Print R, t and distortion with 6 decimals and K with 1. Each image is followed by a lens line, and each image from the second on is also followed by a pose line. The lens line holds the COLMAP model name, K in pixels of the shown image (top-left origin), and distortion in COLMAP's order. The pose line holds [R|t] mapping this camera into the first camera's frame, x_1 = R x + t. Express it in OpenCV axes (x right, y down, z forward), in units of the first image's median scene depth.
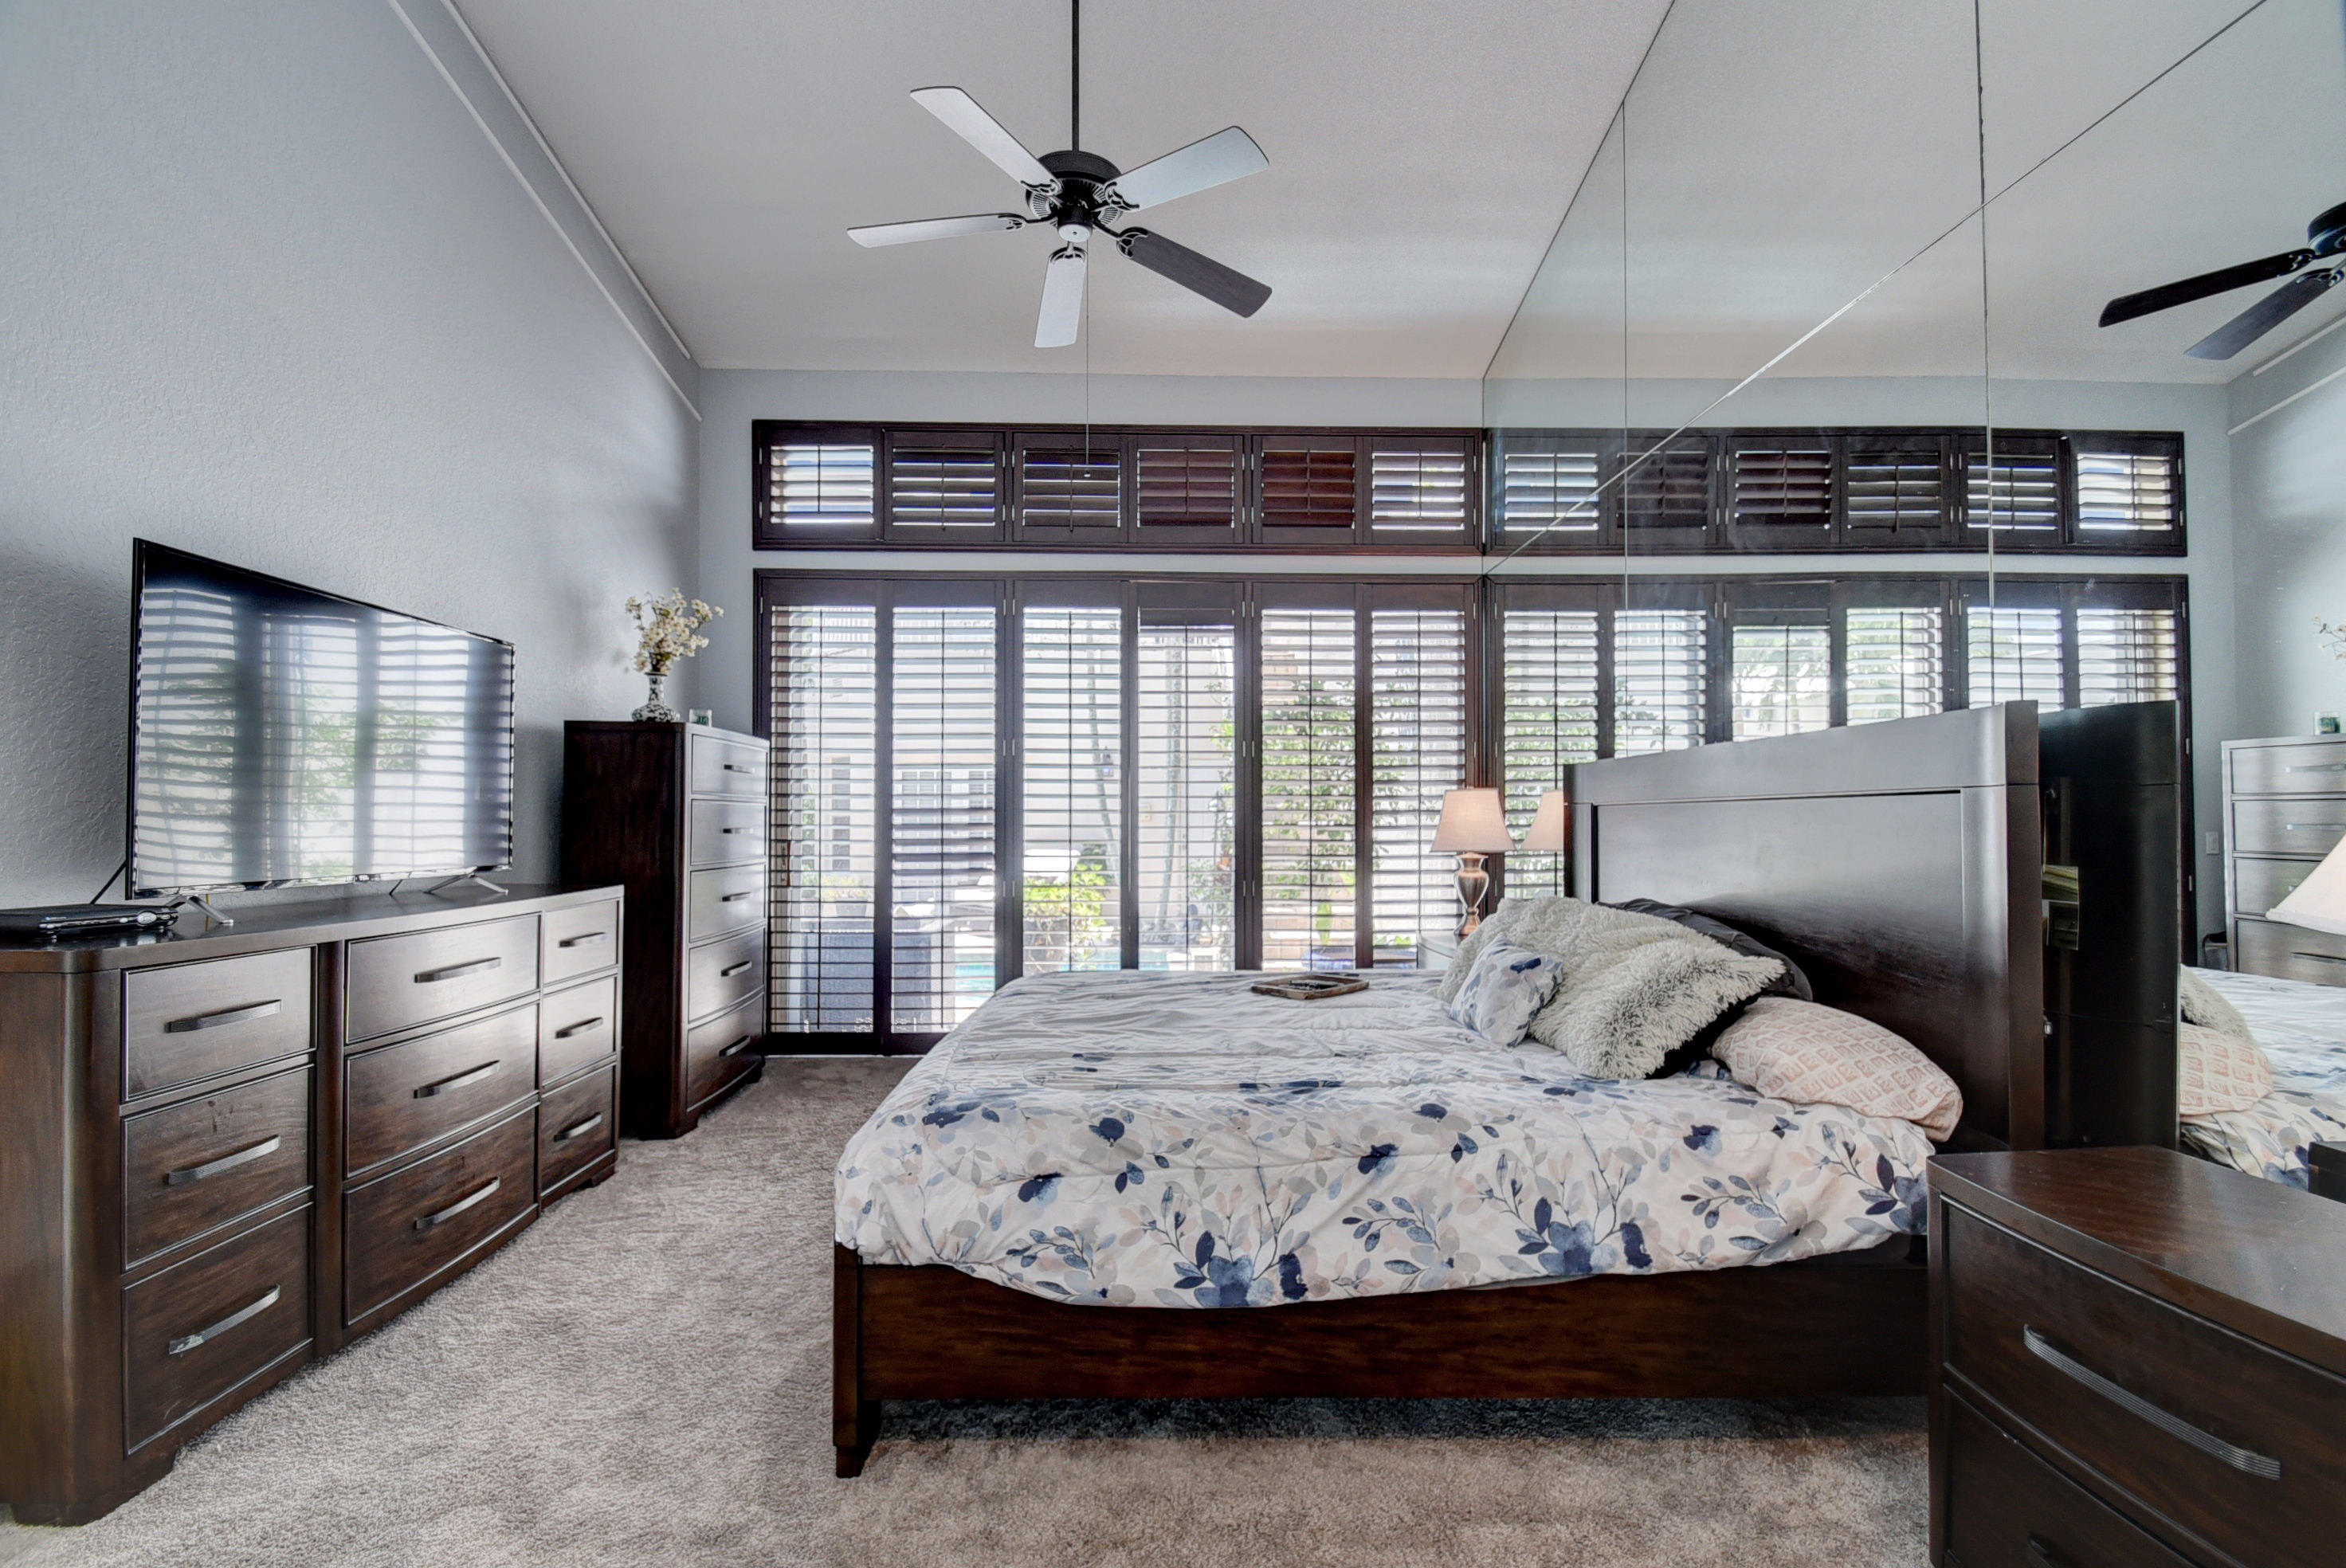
lens RADIAL K [[1031.0, 0, 1166.7], [0, 1031.0, 796.1], [0, 0, 1]] dist [0.002458, -0.008103]
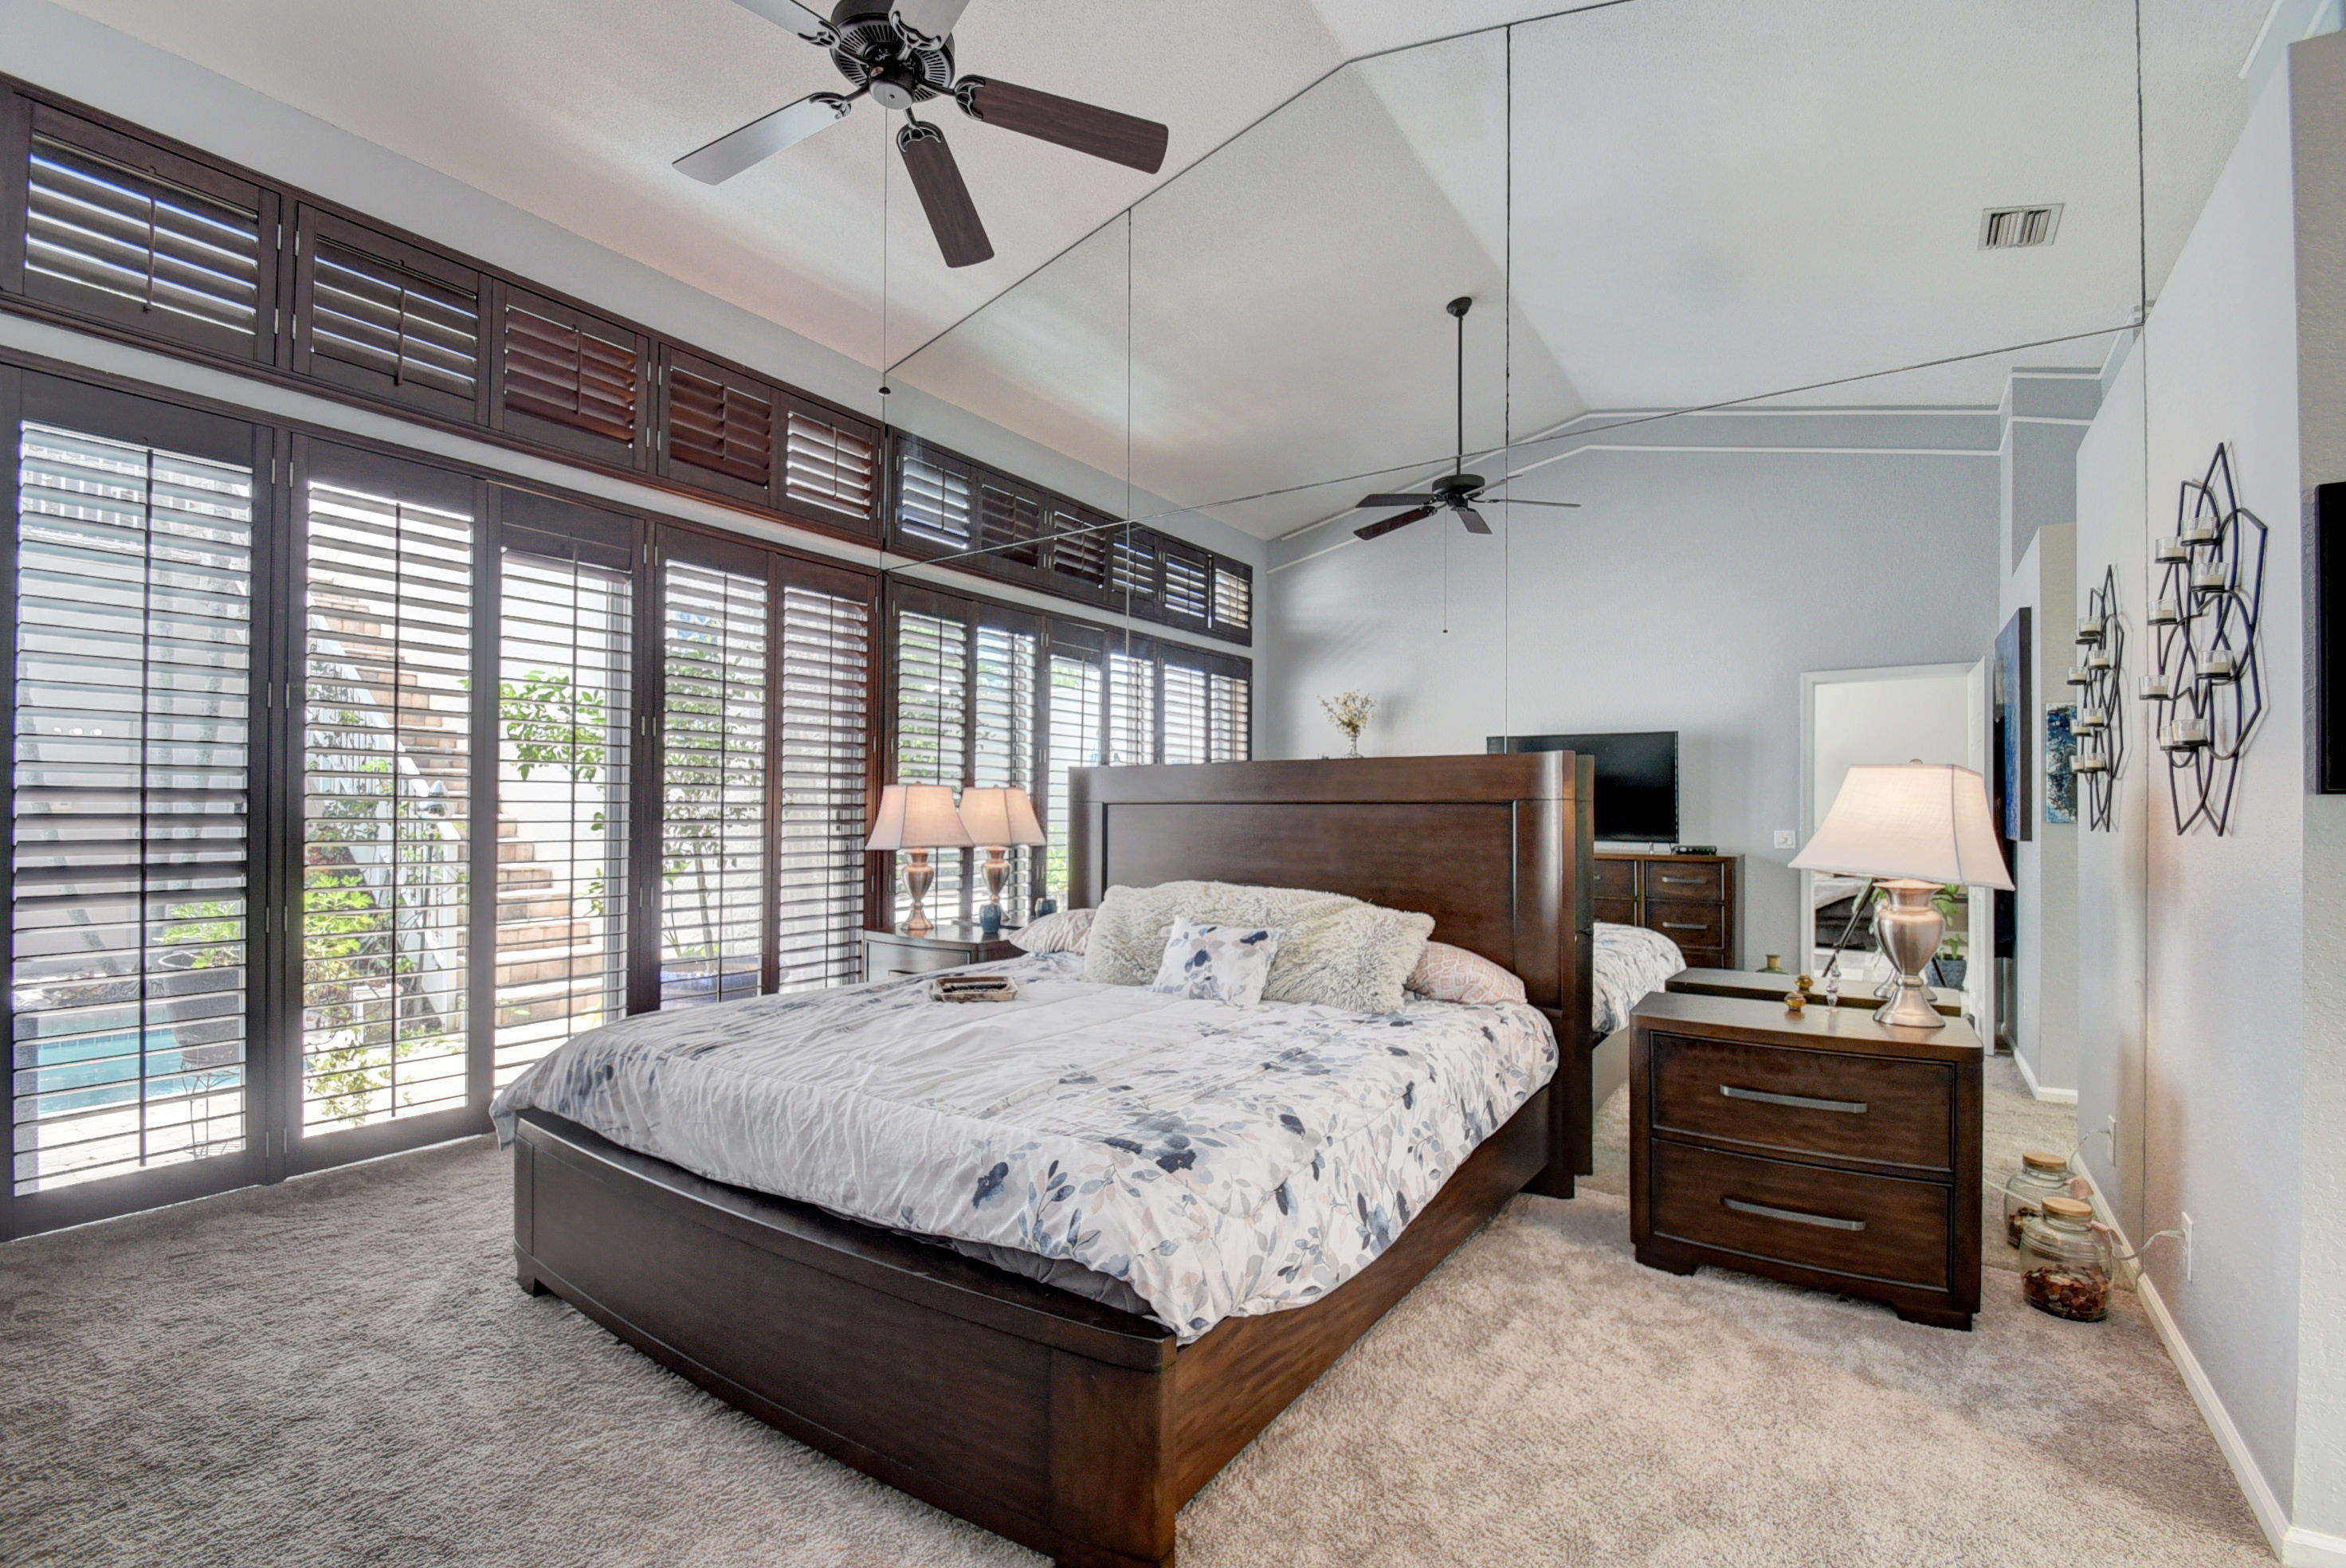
lens RADIAL K [[1031.0, 0, 1173.7], [0, 1031.0, 803.3], [0, 0, 1]] dist [0.002458, -0.008103]
pose [[0.582252, 0.014646, 0.812877, -0.338753], [-0.026204, 0.999656, 0.000759, 0.003763], [-0.812586, -0.021742, 0.582435, 0.183401]]
